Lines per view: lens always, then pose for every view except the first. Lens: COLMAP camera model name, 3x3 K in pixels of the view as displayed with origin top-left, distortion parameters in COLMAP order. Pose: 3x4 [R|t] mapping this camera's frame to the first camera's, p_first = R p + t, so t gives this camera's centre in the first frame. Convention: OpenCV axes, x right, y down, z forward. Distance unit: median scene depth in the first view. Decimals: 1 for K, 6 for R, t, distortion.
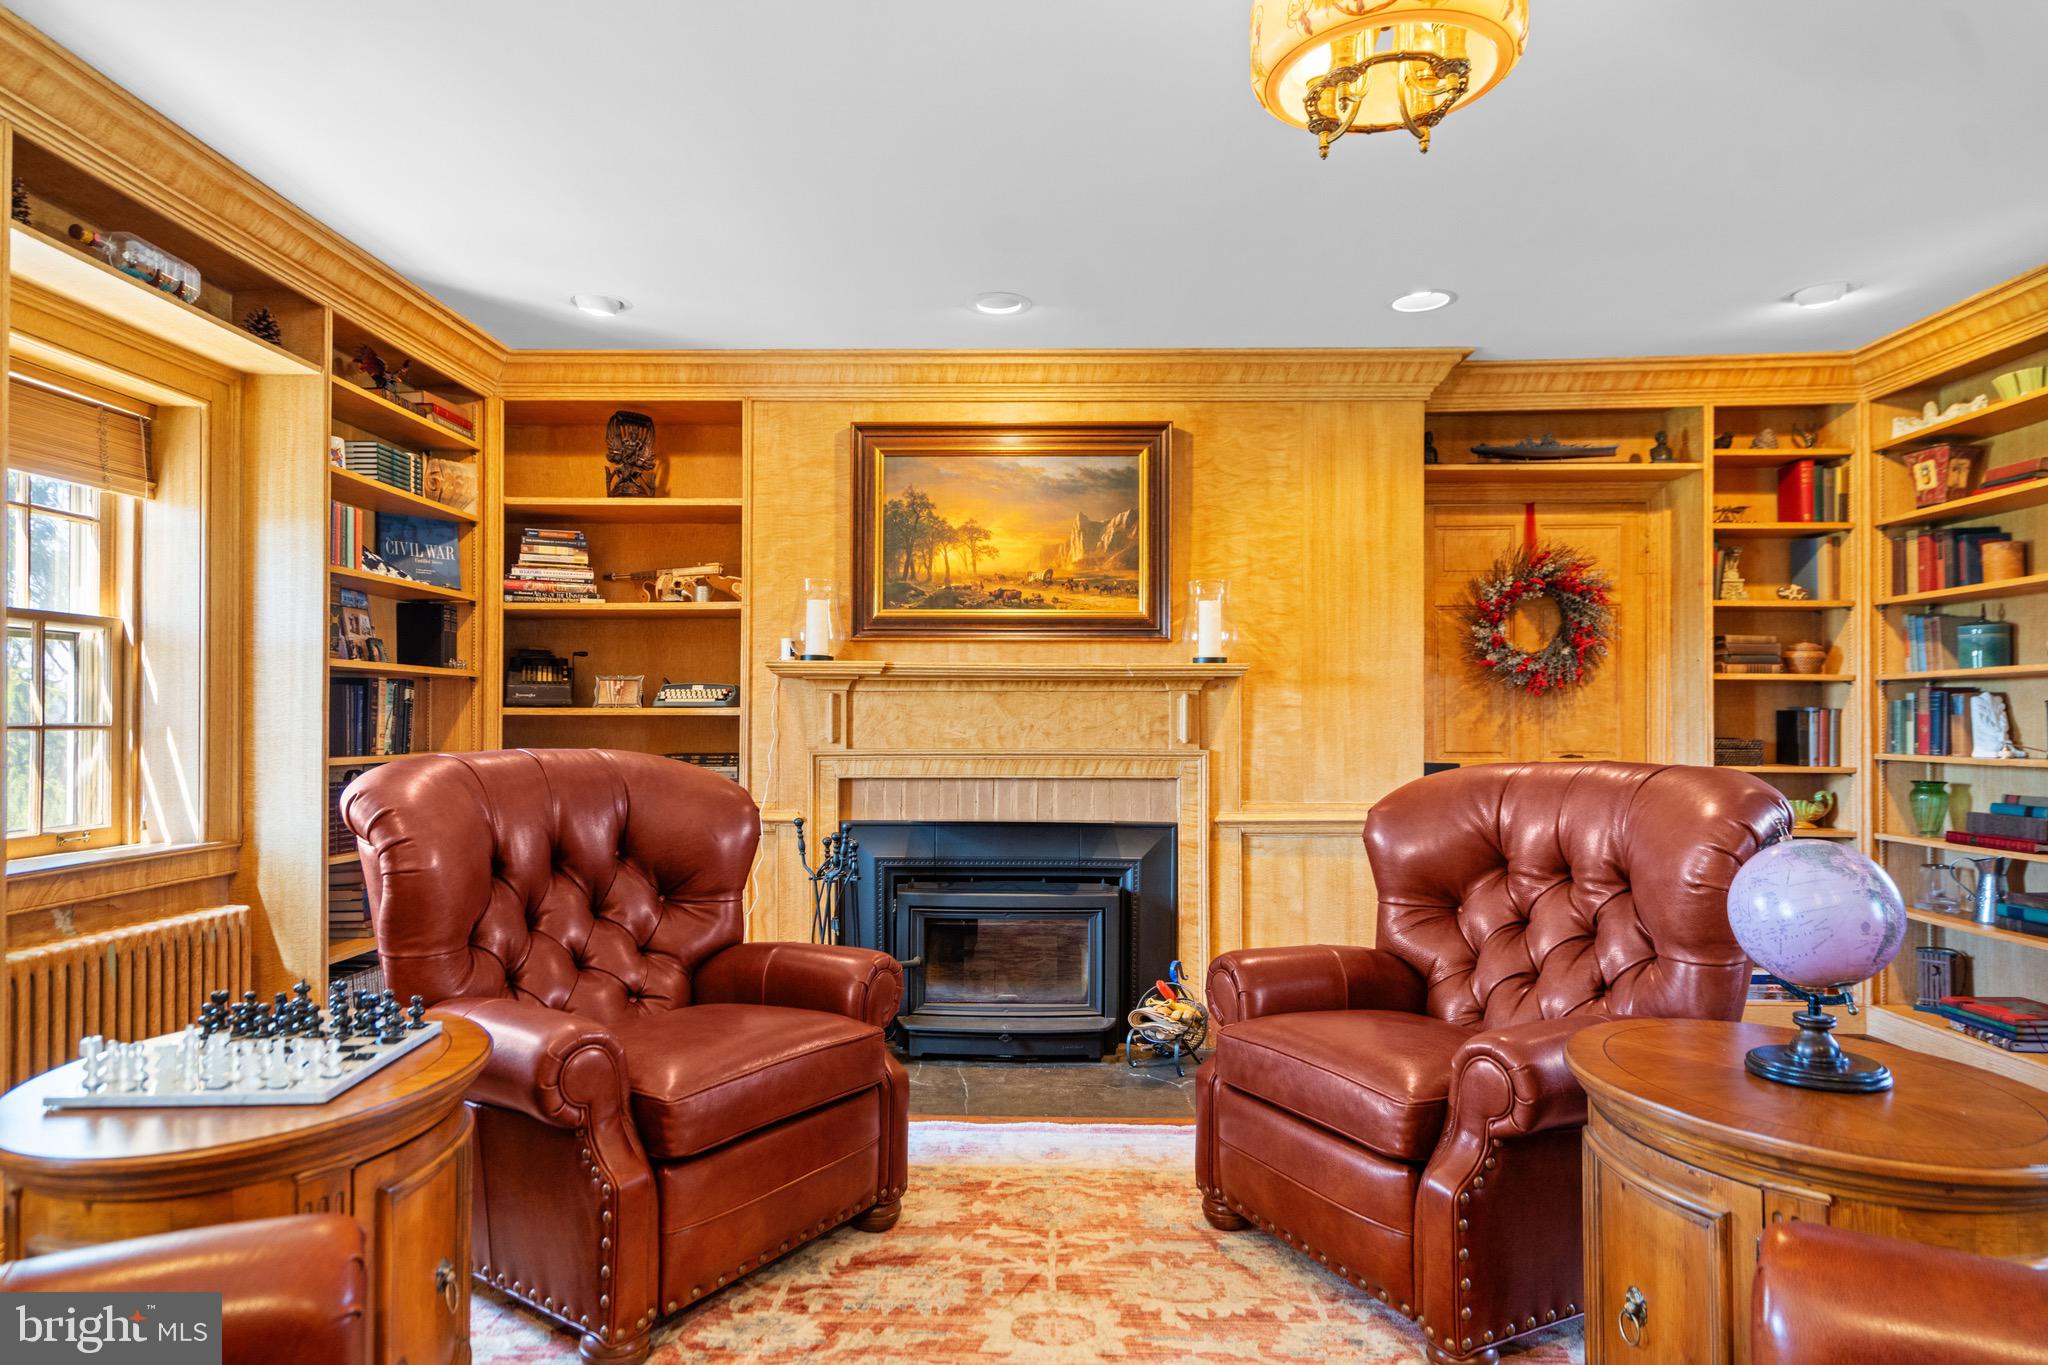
lens RADIAL K [[1174.7, 0, 1023.9], [0, 1174.7, 706.7], [0, 0, 1]] dist [0.005251, 0.000640]
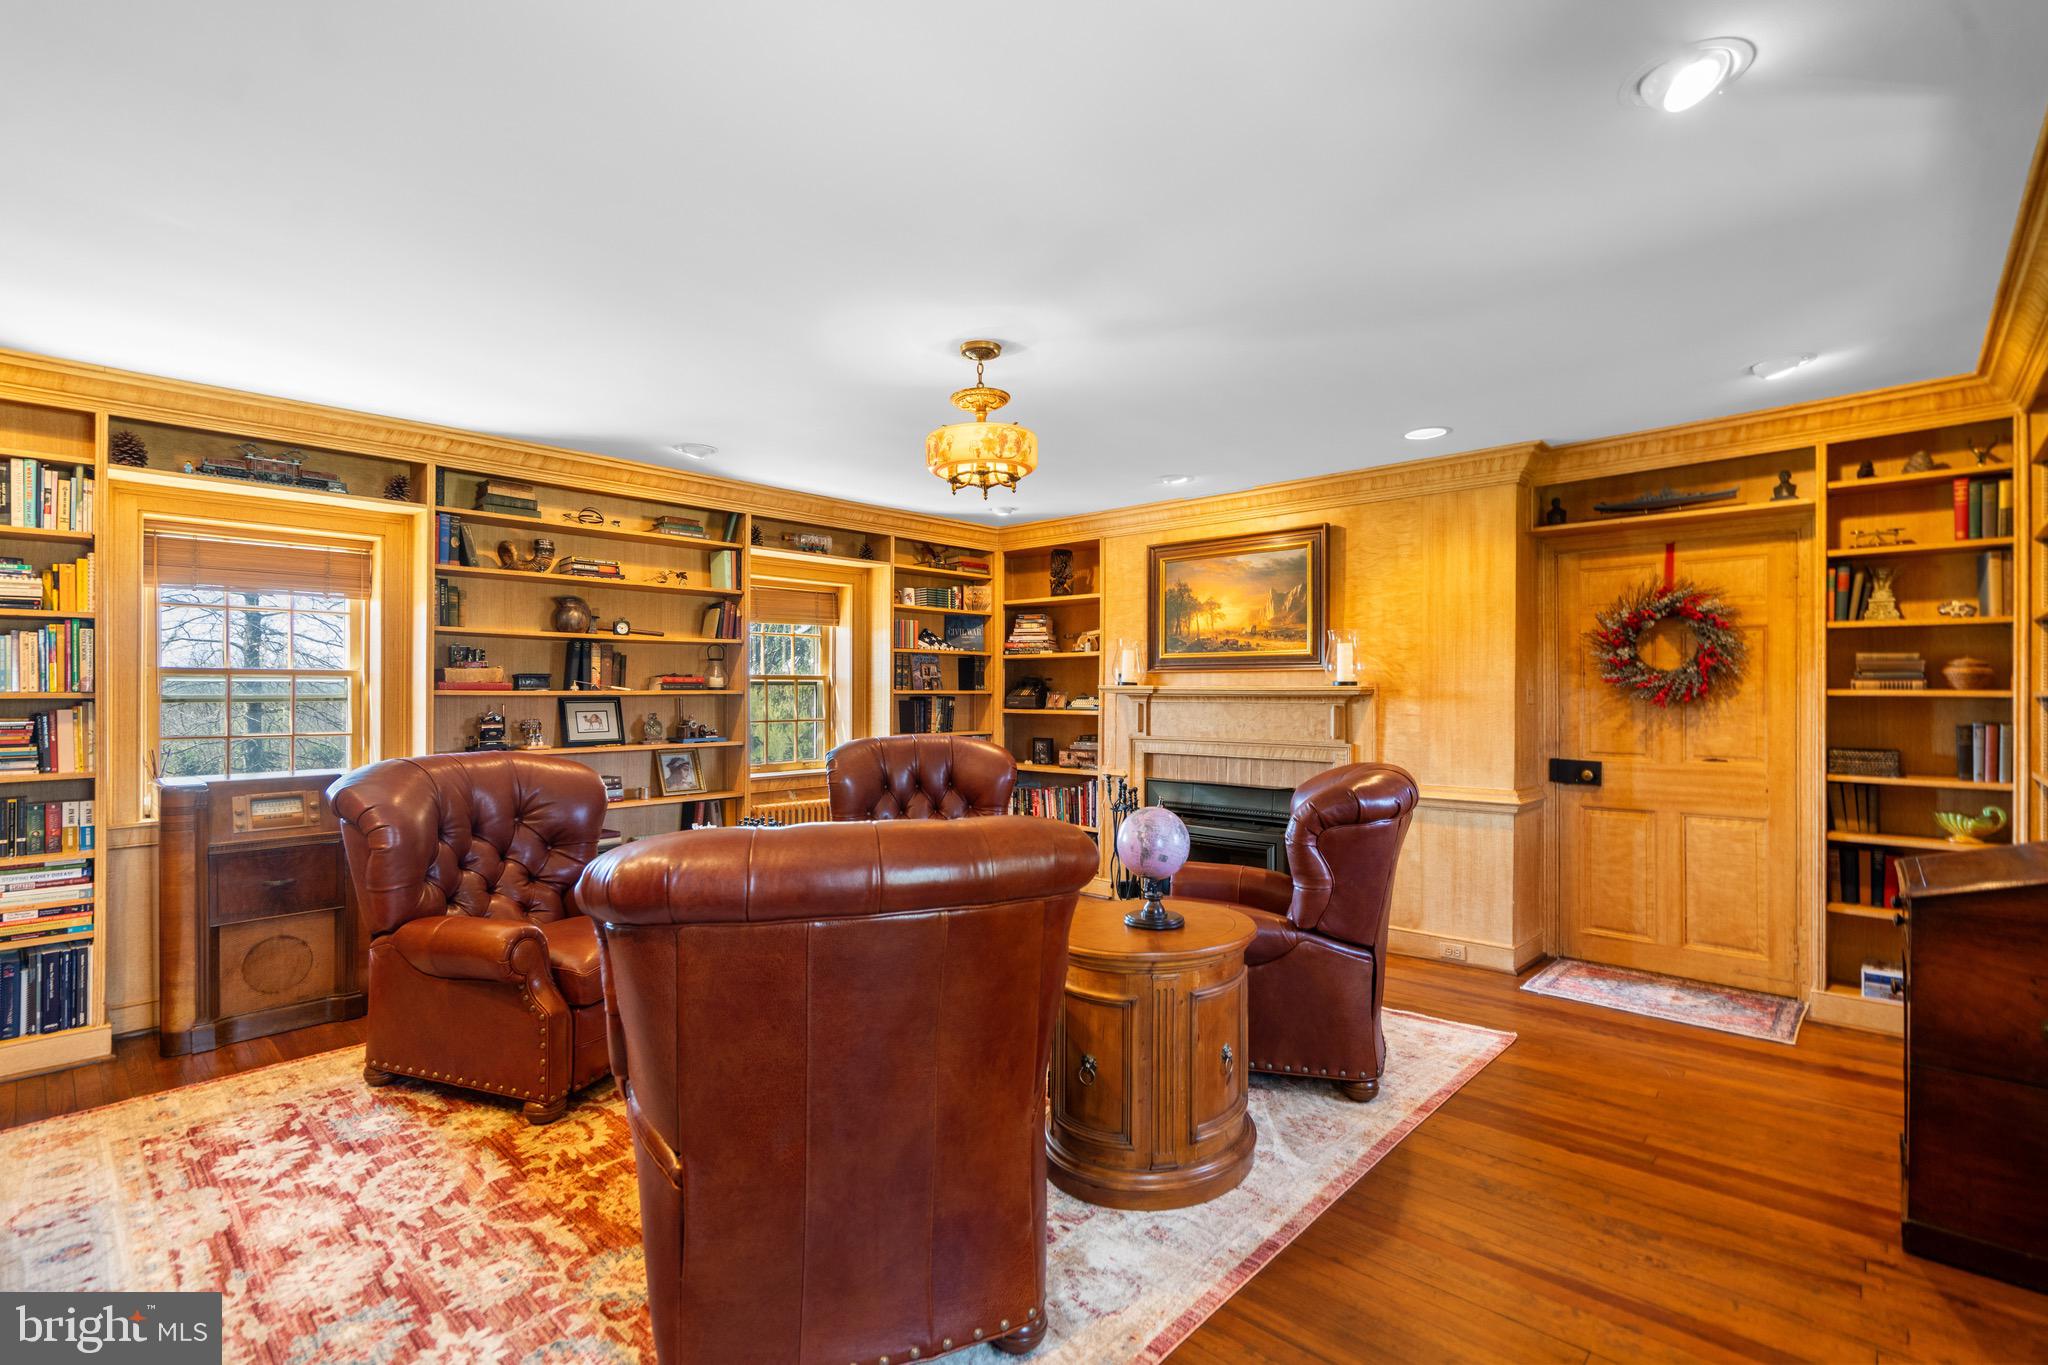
lens RADIAL K [[925.4, 0, 1011.8], [0, 925.4, 687.7], [0, 0, 1]] dist [-0.000385, 0.001415]
pose [[0.746768, -0.004557, -0.665069, 0.600704], [0.007210, 0.999973, 0.001243, -0.037431], [0.665046, -0.005723, 0.746781, -0.140633]]
